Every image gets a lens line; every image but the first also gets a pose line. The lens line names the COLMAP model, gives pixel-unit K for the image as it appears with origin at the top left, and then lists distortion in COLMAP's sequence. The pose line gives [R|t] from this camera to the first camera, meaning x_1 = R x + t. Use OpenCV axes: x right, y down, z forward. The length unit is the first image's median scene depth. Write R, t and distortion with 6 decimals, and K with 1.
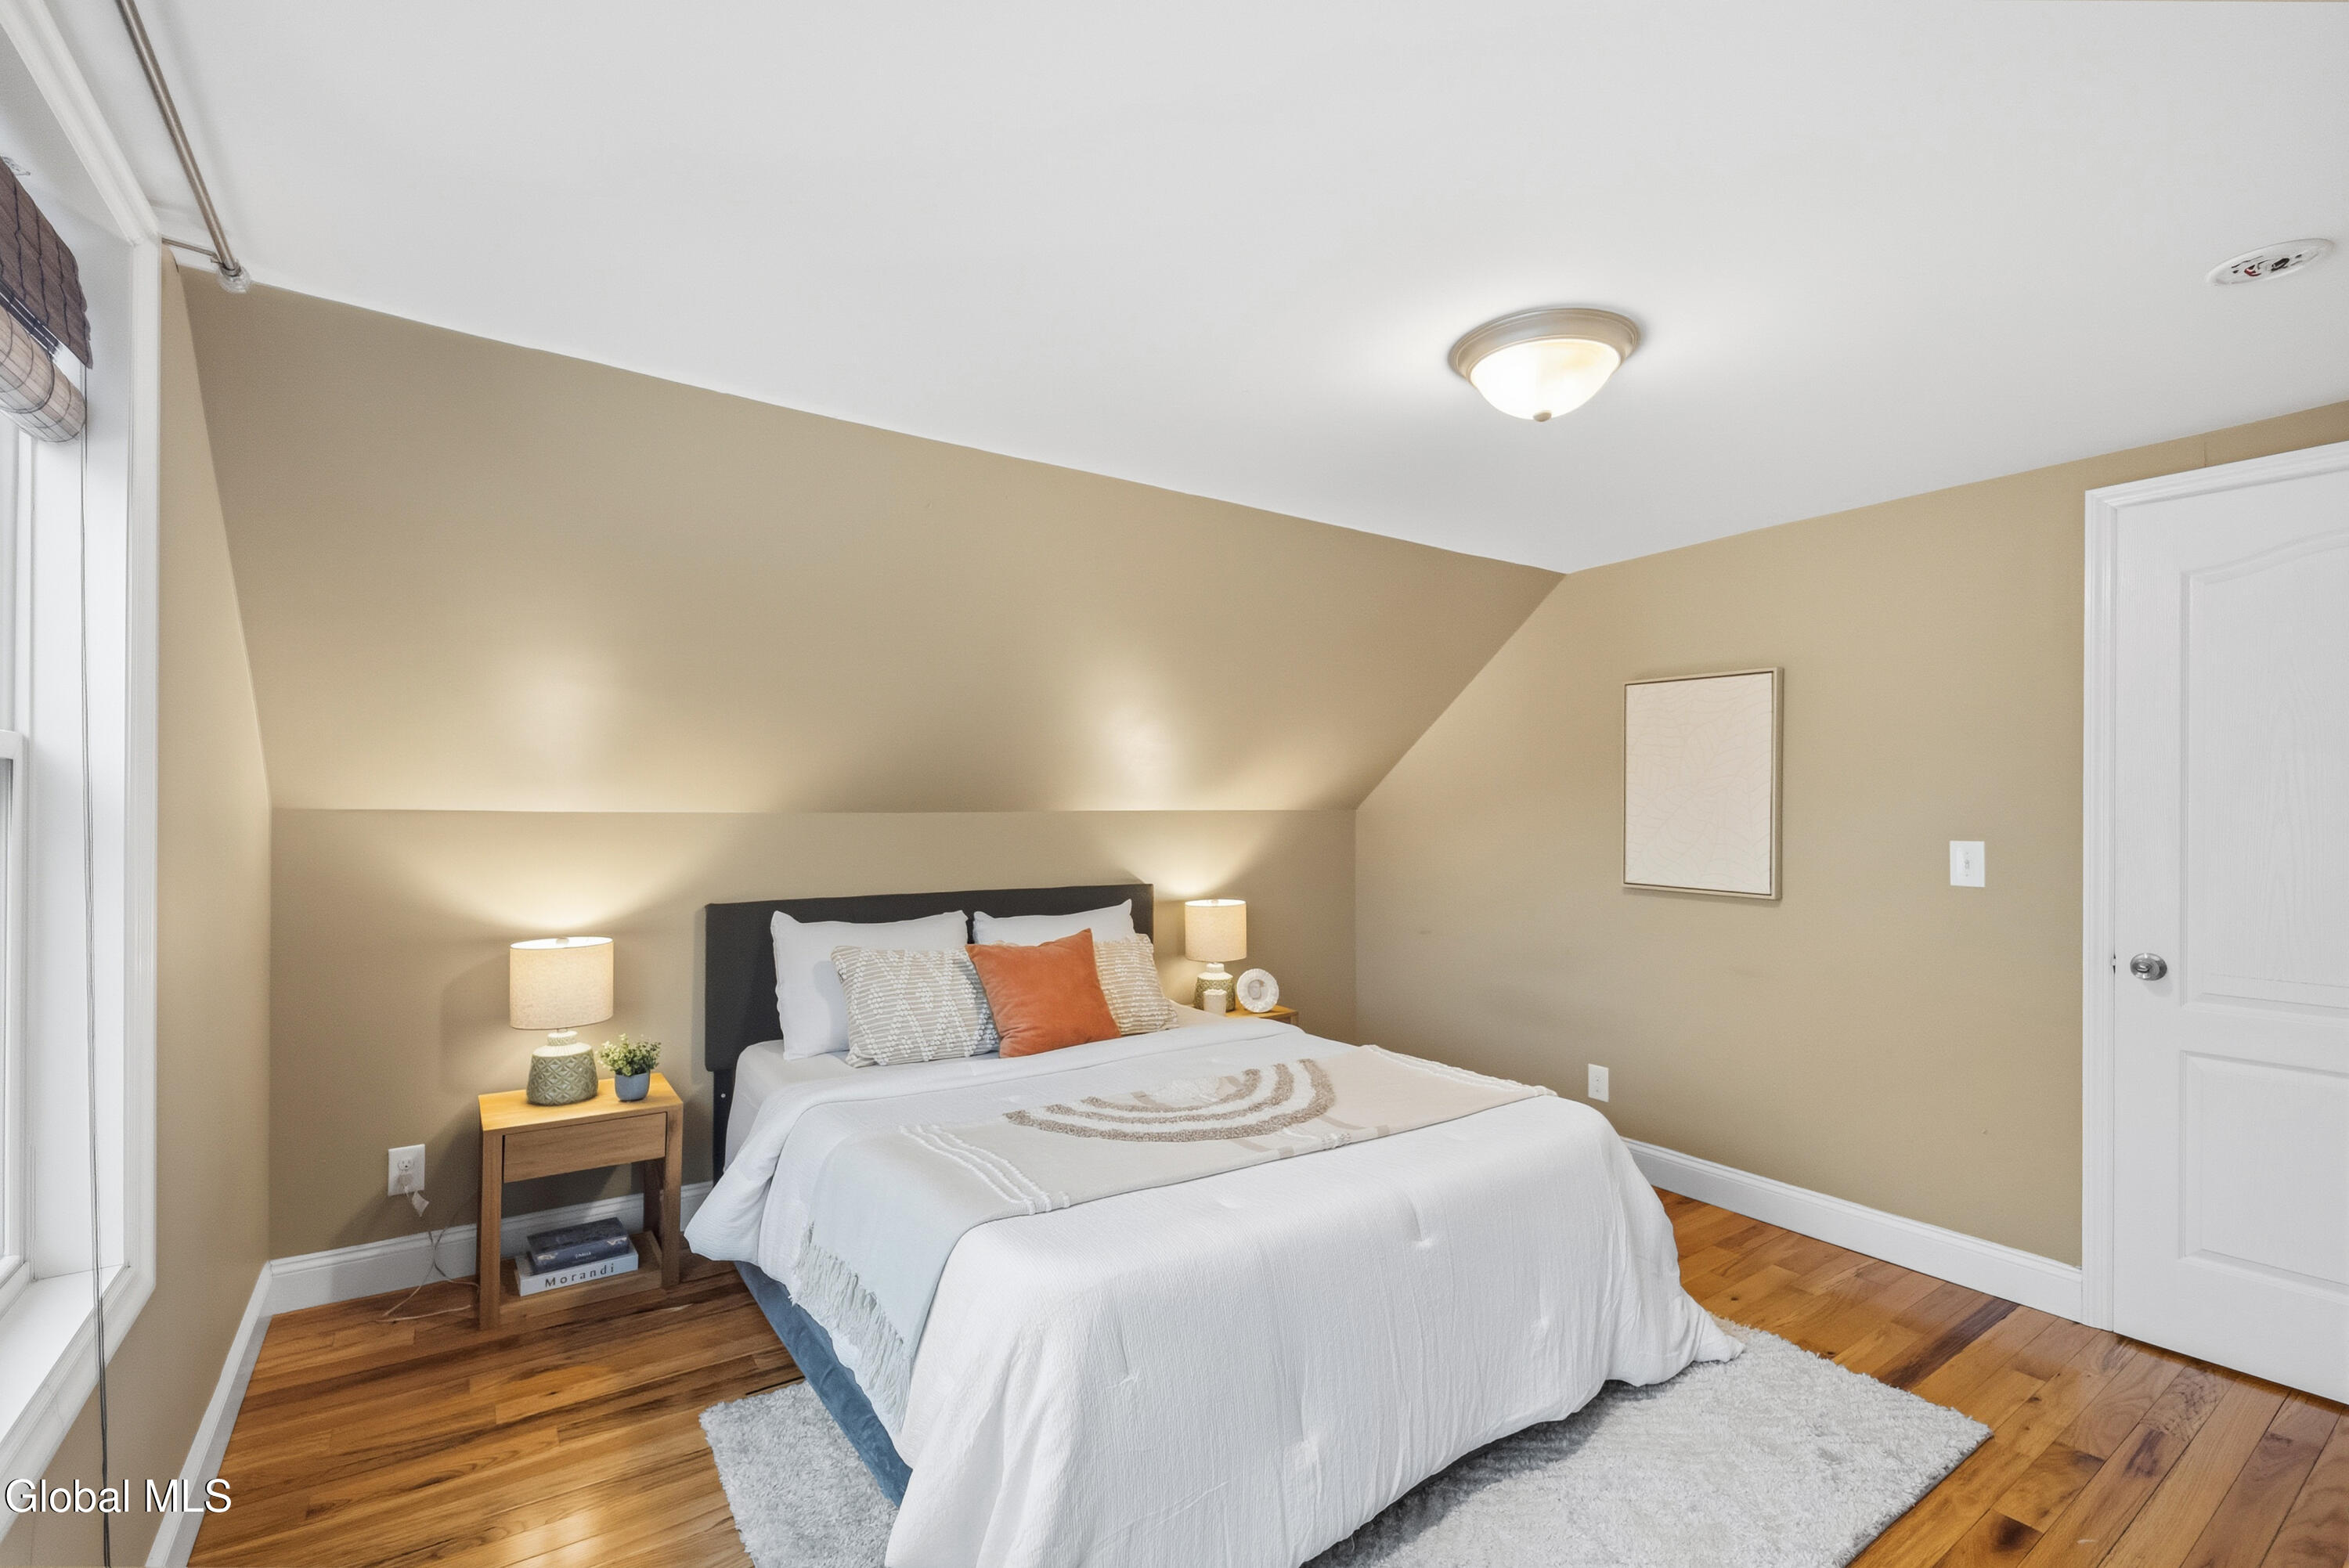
lens RADIAL K [[1070.2, 0, 1174.5], [0, 1070.2, 784.0], [0, 0, 1]] dist [-0.013545, 0.000336]
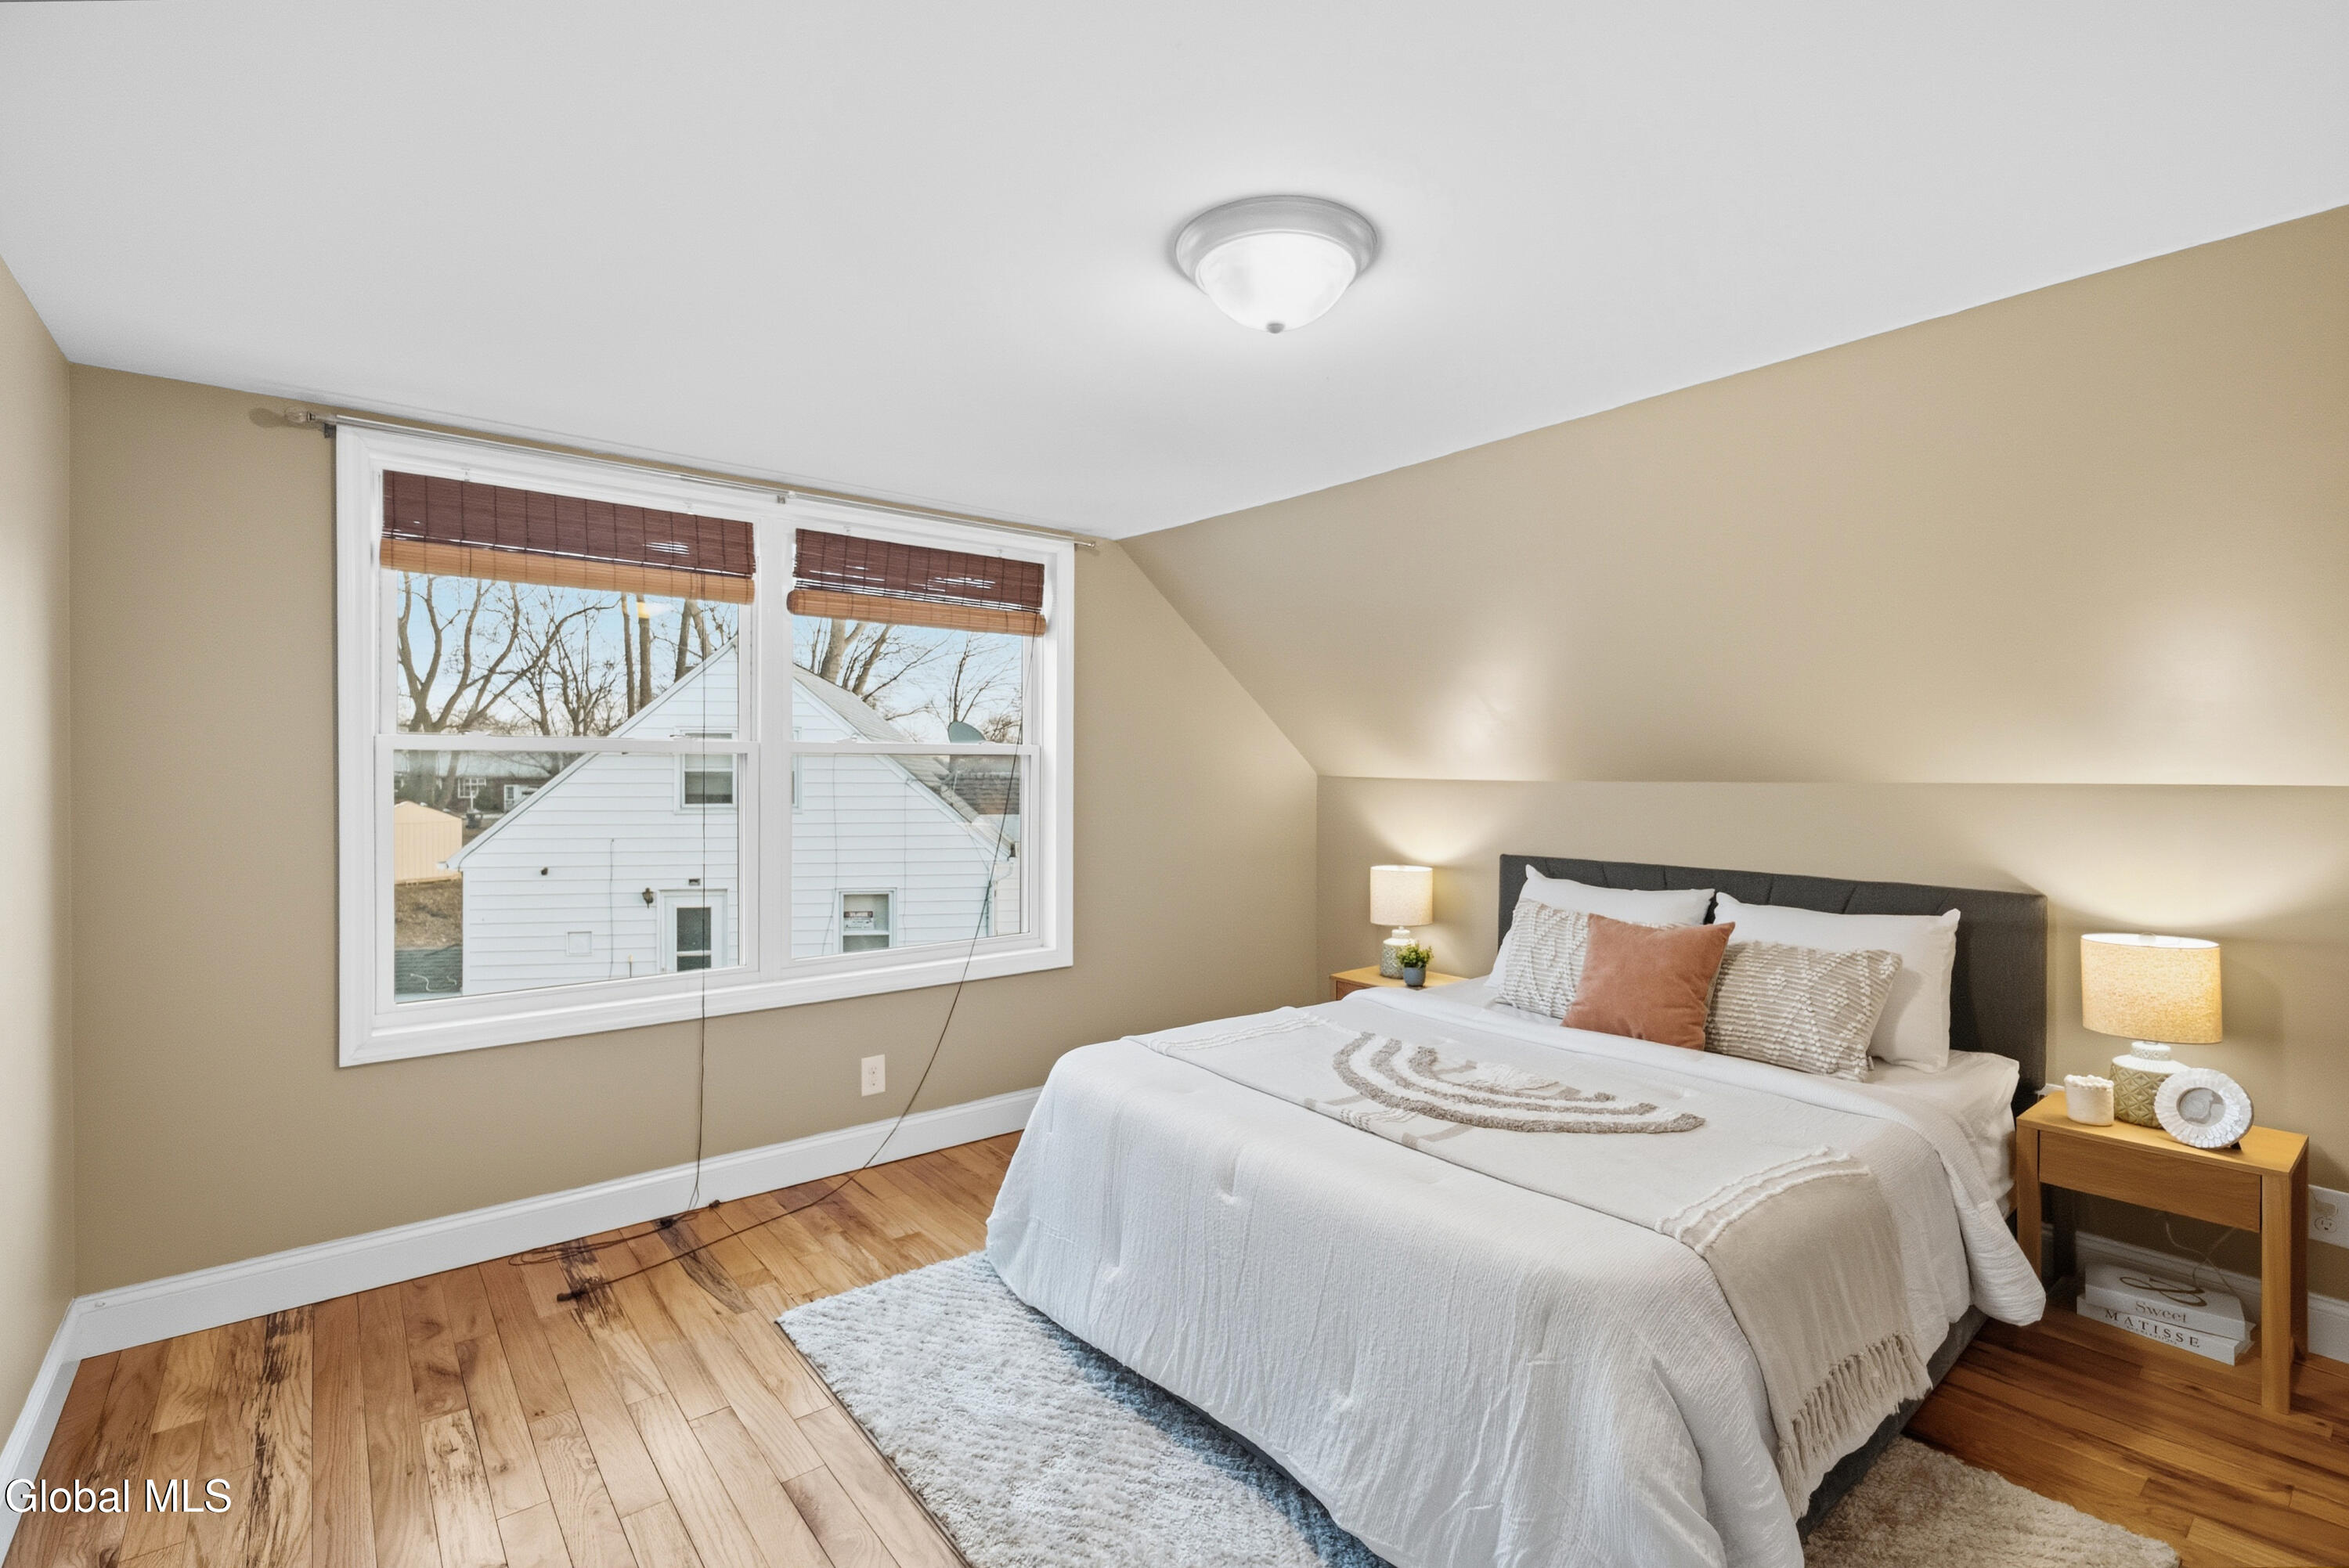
lens RADIAL K [[1070.2, 0, 1174.5], [0, 1070.2, 784.0], [0, 0, 1]] dist [-0.013545, 0.000336]
pose [[0.059203, 0.008776, -0.998207, 0.860431], [0.012447, 0.999877, 0.009529, 0.017796], [0.998168, -0.012989, 0.059086, 0.621124]]
